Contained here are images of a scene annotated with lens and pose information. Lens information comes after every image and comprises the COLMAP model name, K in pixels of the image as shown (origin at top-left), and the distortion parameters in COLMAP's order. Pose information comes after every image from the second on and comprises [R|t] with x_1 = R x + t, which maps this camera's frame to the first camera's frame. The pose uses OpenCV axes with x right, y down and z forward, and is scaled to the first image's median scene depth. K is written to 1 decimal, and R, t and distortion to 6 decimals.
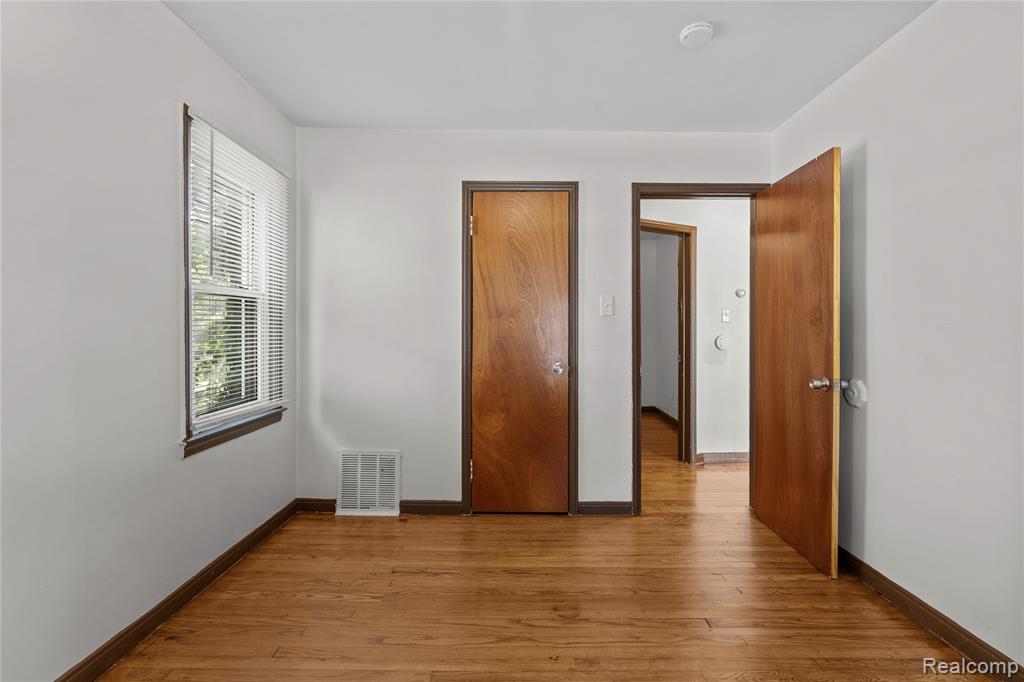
lens RADIAL K [[457.5, 0, 512.7], [0, 457.5, 333.1], [0, 0, 1]] dist [-0.011640, 0.004773]
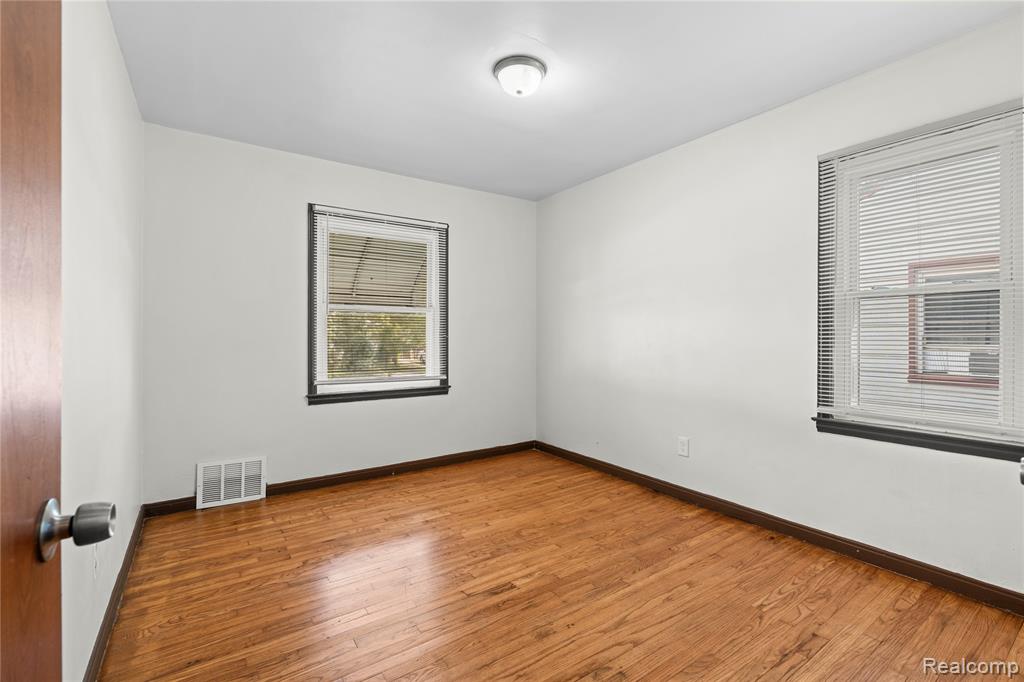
lens RADIAL K [[457.5, 0, 514.8], [0, 457.5, 341.3], [0, 0, 1]] dist [-0.011640, 0.004773]
pose [[-0.810462, 0.005685, -0.585763, 0.791657], [-0.009392, 0.999698, 0.022698, 0.004337], [0.585715, 0.023897, -0.810165, 1.693209]]
